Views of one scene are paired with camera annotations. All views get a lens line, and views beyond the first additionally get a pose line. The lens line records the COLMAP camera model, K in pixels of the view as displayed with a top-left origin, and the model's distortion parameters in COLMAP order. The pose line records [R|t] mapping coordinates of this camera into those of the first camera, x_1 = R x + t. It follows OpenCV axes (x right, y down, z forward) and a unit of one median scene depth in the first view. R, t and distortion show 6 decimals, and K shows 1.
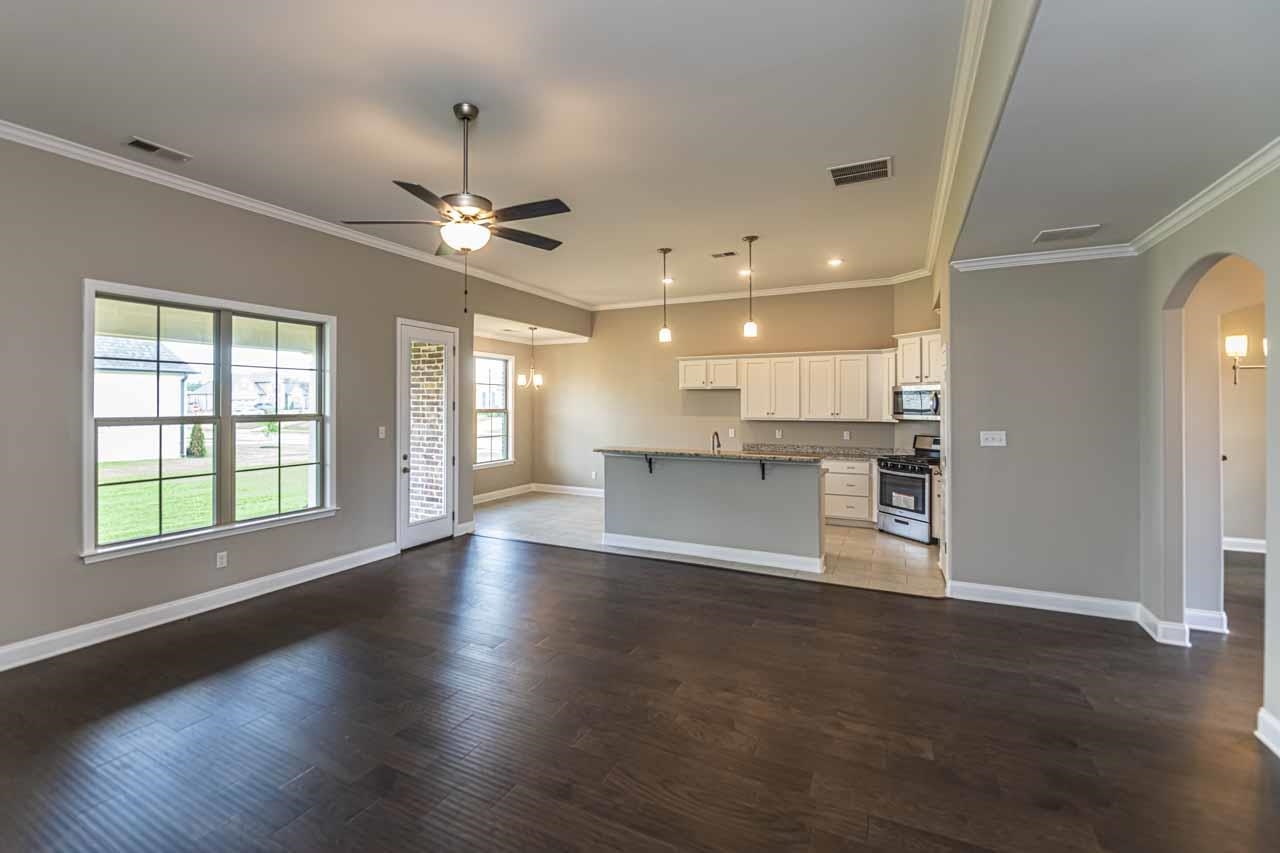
lens RADIAL K [[559.6, 0, 600.8], [0, 559.6, 405.6], [0, 0, 1]] dist [0.000195, -0.000013]
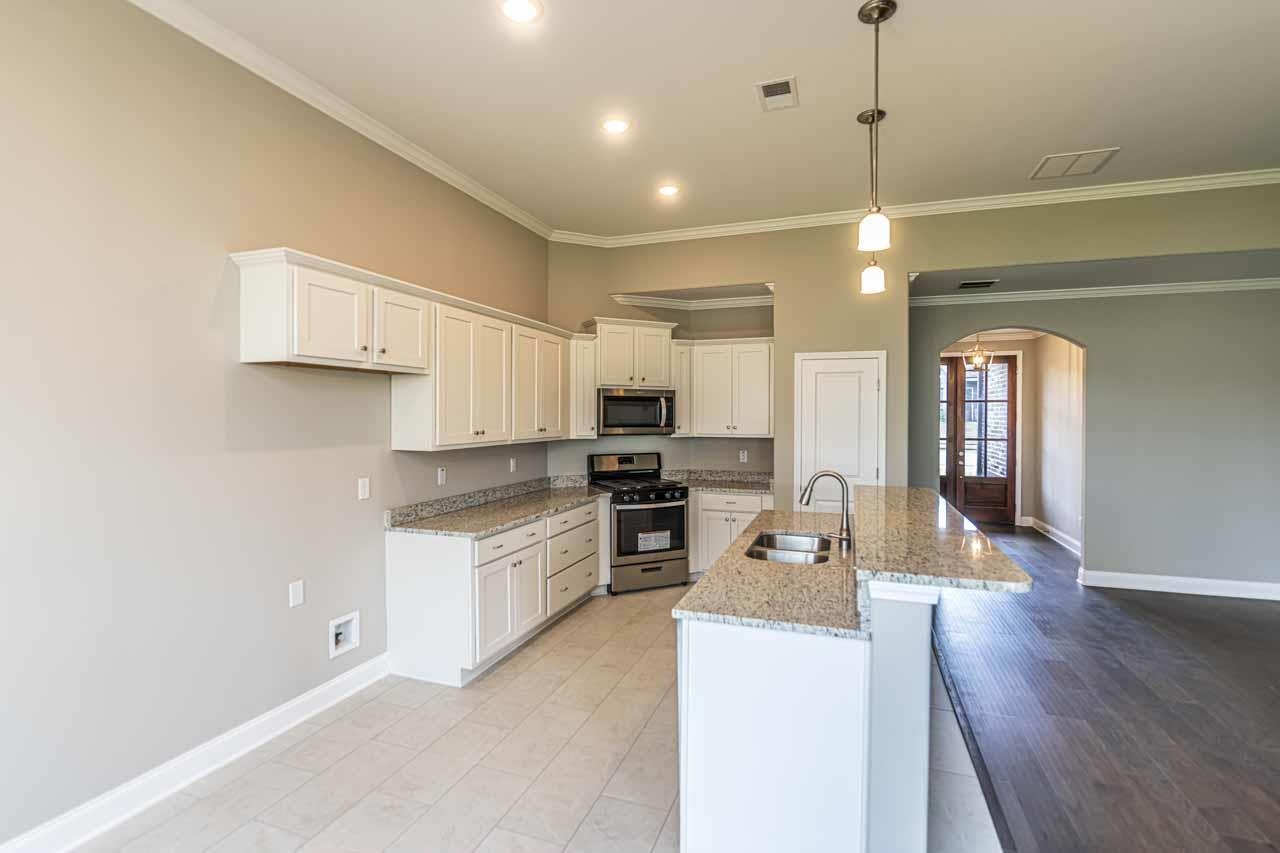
lens RADIAL K [[575.1, 0, 641.6], [0, 575.1, 416.4], [0, 0, 1]] dist [0.000187, 0.000010]
pose [[-0.149661, -0.002240, 0.988735, -0.211775], [-0.001753, 0.999996, 0.002000, -0.000428], [-0.988736, -0.001434, -0.149665, 1.052260]]
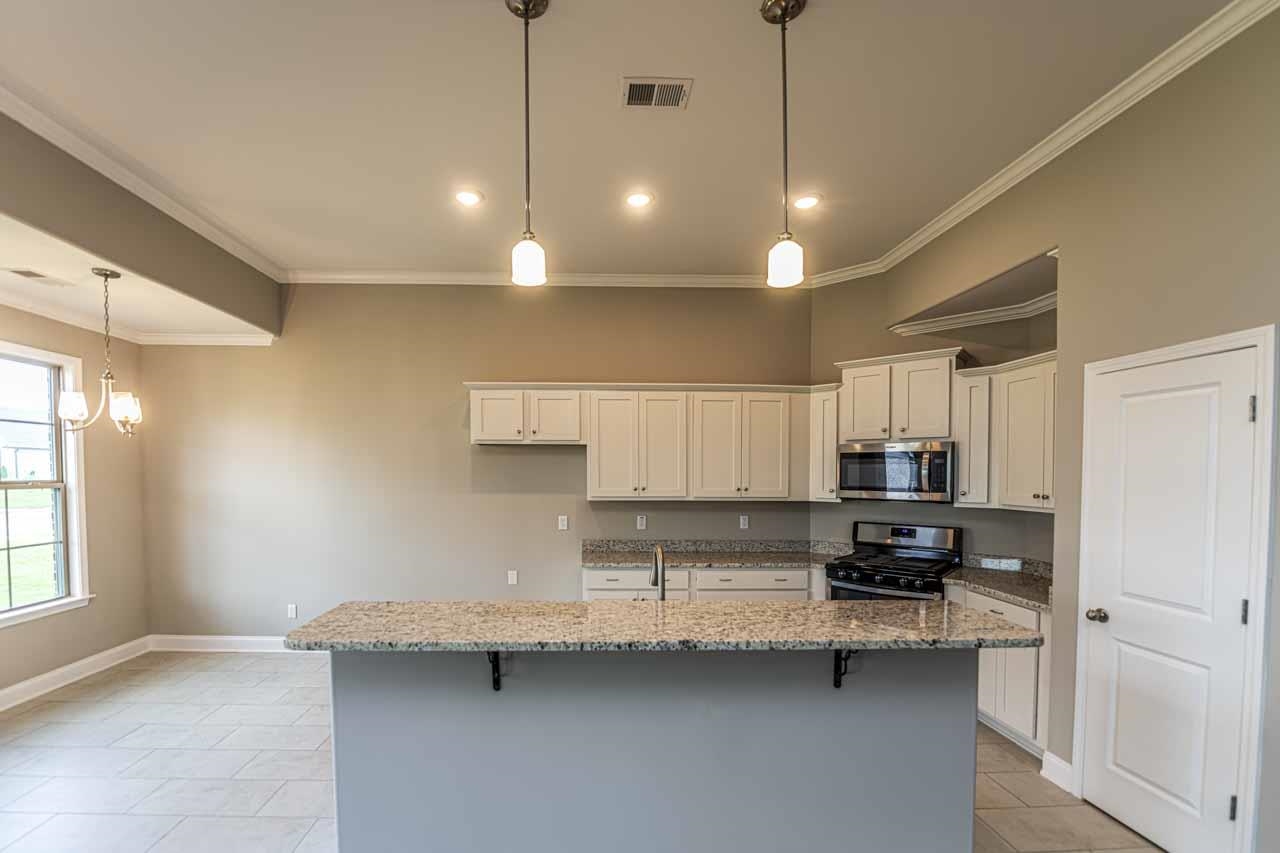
lens RADIAL K [[542.3, 0, 607.8], [0, 542.3, 491.0], [0, 0, 1]] dist [-0.018873, -0.000378]
pose [[0.865051, -0.011454, 0.501553, -0.001052], [-0.005958, 0.999434, 0.033100, -0.001721], [-0.501649, -0.031621, 0.864493, 0.604764]]
